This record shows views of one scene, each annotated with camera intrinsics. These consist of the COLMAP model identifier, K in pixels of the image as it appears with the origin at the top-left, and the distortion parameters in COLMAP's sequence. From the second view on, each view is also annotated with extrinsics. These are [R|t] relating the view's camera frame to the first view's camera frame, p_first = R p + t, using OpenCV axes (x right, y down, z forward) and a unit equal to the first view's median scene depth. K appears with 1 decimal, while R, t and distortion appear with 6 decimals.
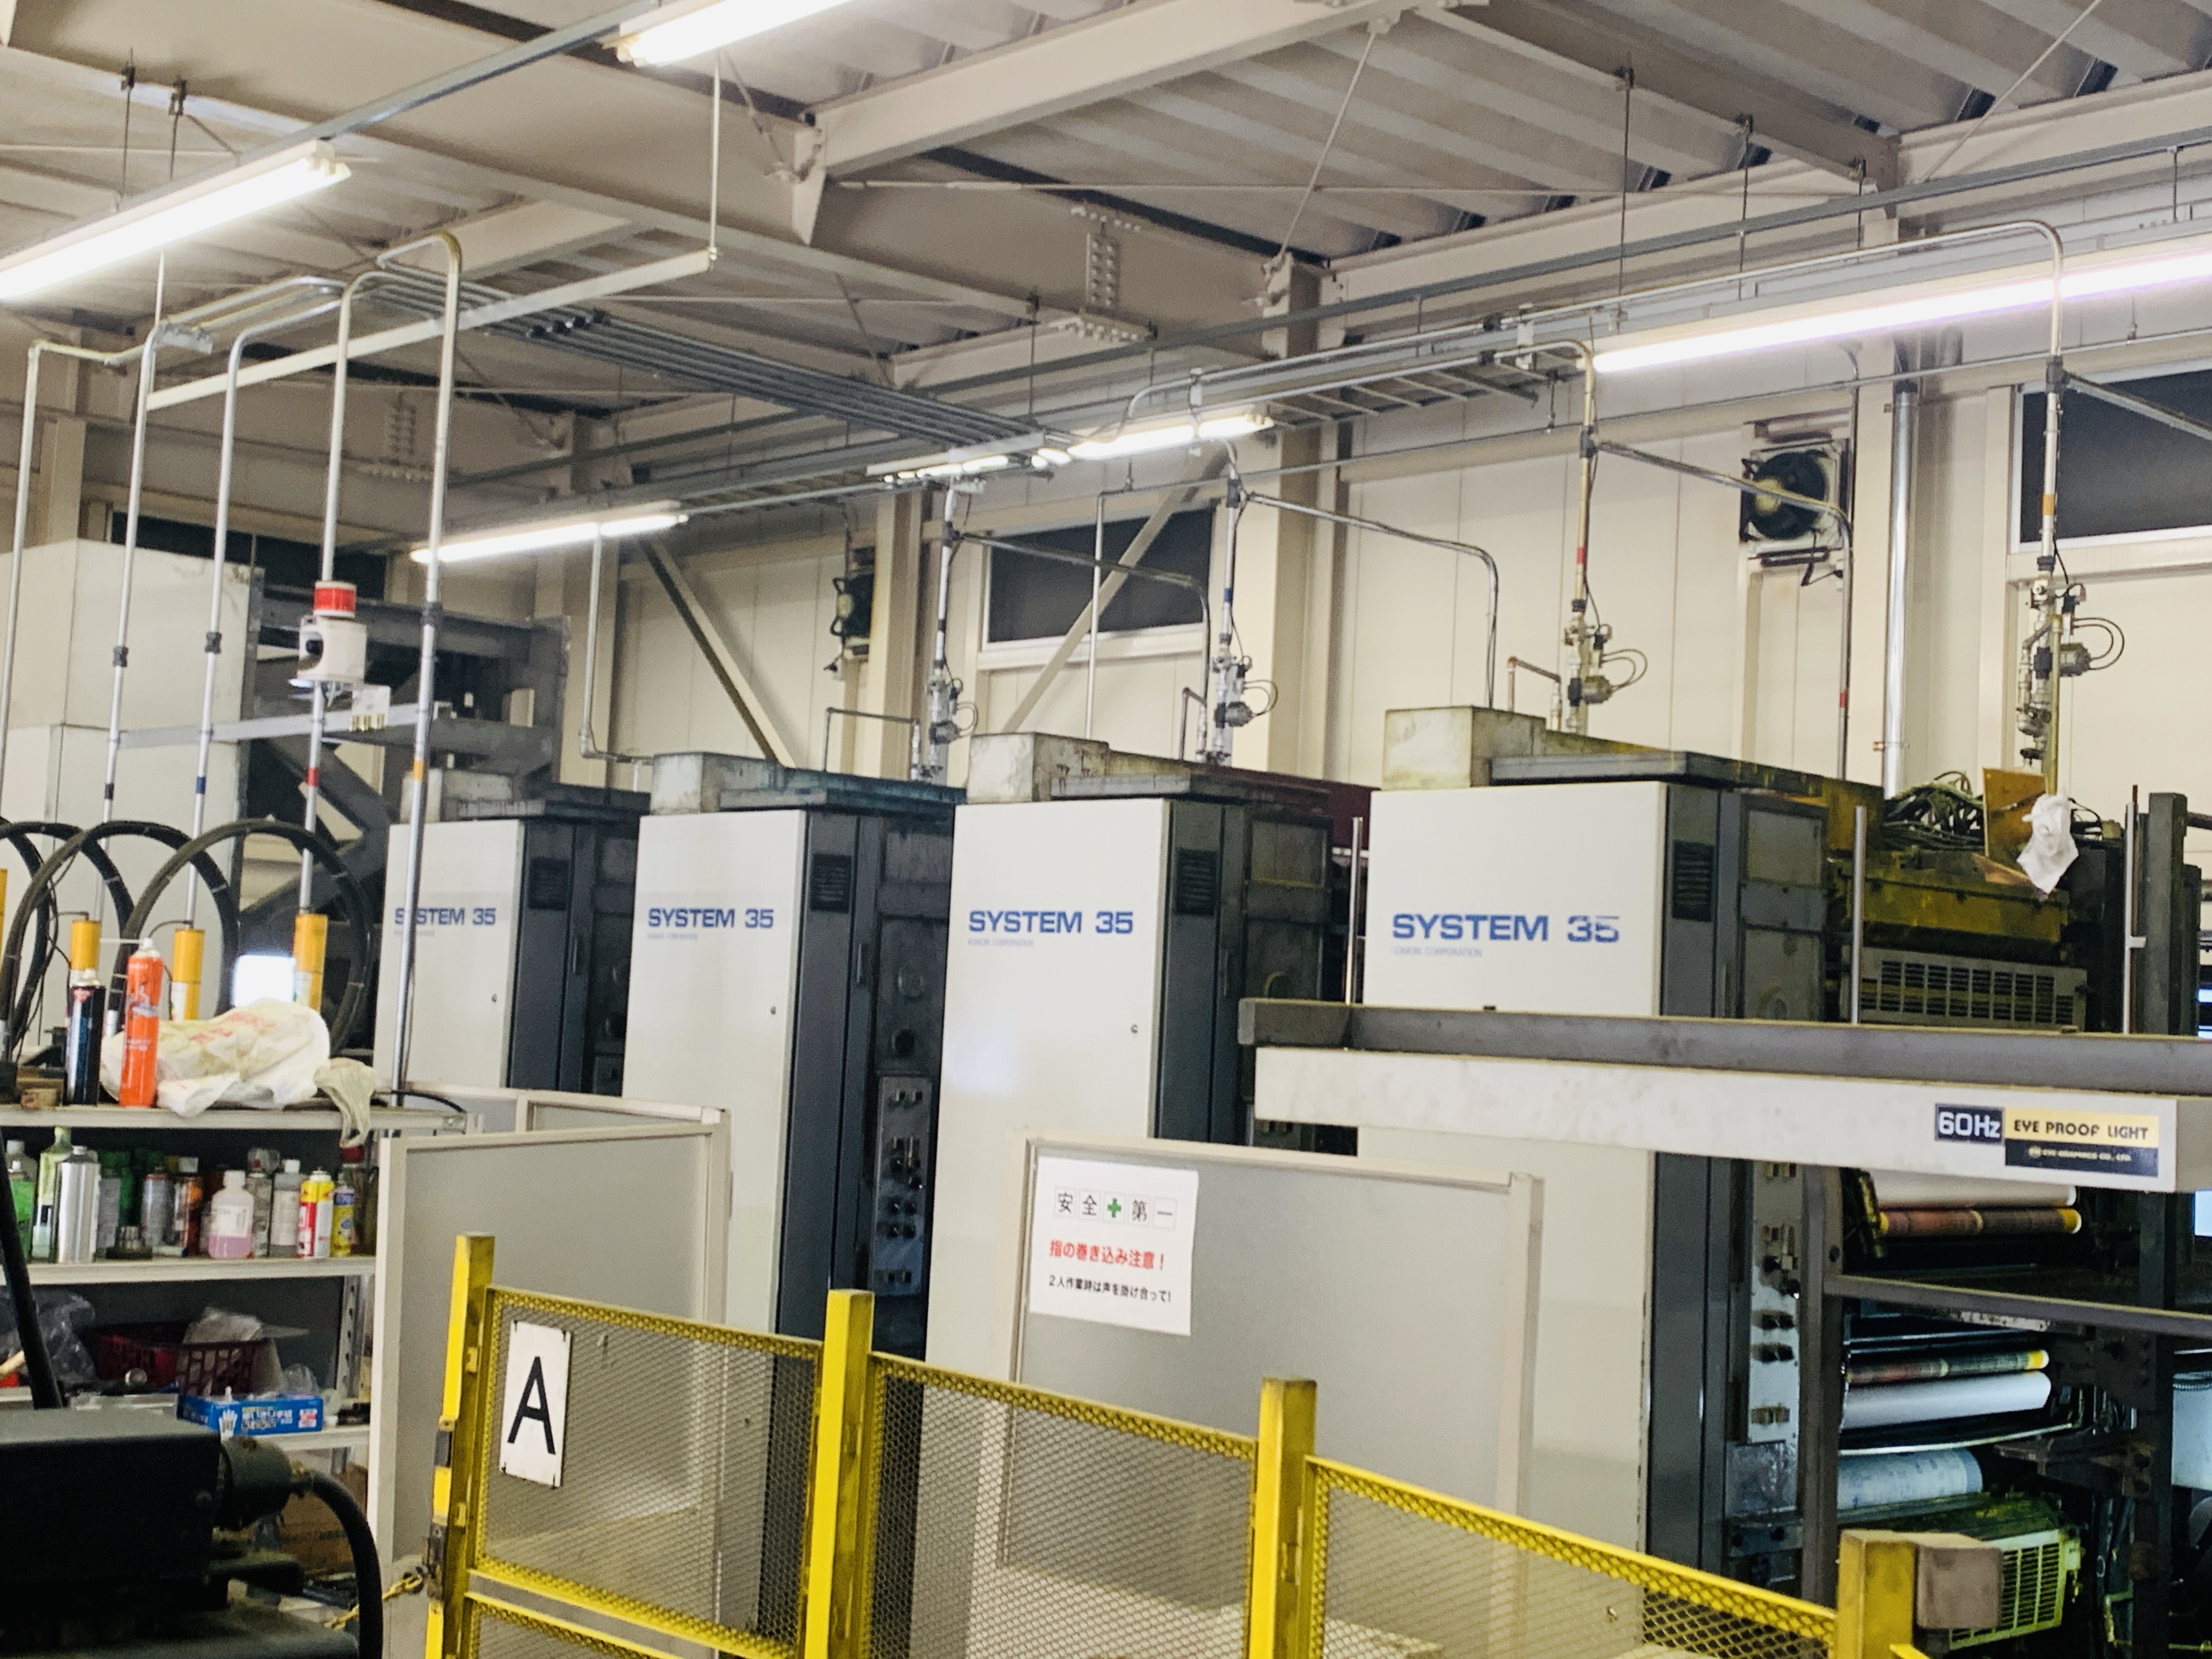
lens RADIAL K [[2855.2, 0, 1144.8], [0, 2855.2, 797.2], [0, 0, 1]] dist [0.040577, 0.000000]
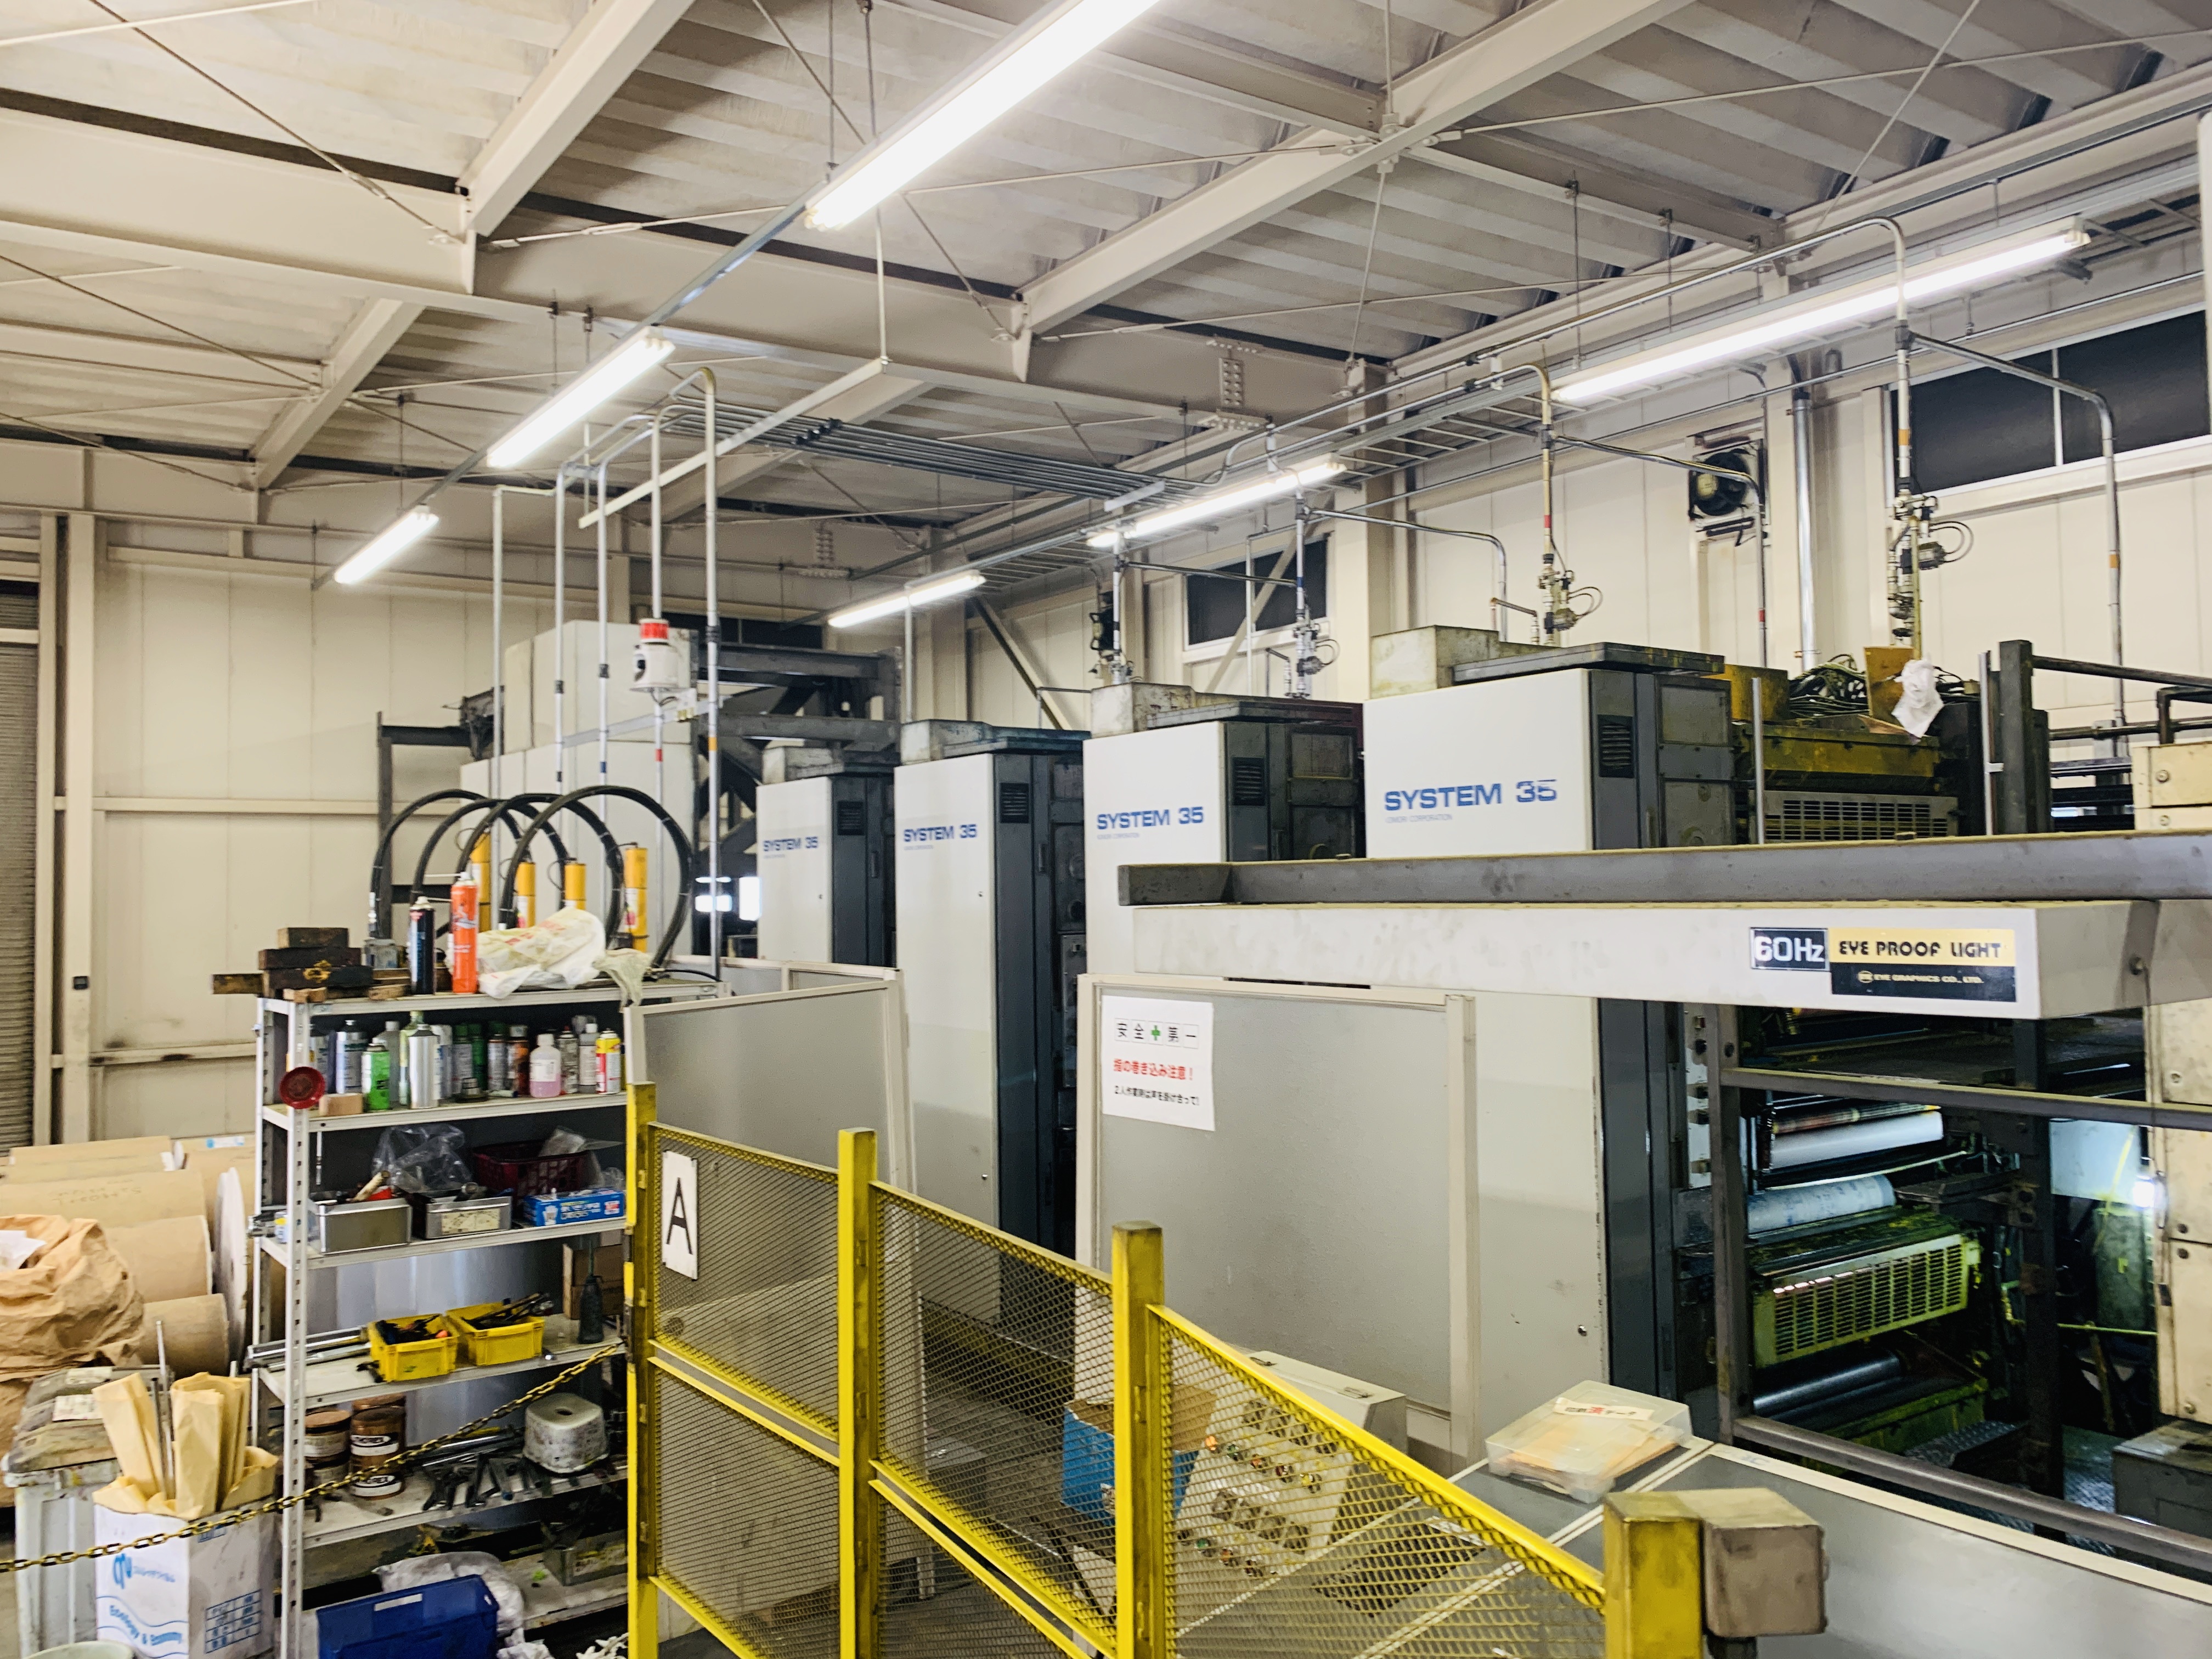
lens RADIAL K [[1692.7, 0, 1095.4], [0, 1692.7, 820.5], [0, 0, 1]] dist [0.021875, -0.016367]
pose [[0.984739, -0.070359, -0.159179, 0.071268], [0.076139, 0.996630, 0.030505, 0.018380], [0.156496, -0.042159, 0.986778, 0.196381]]
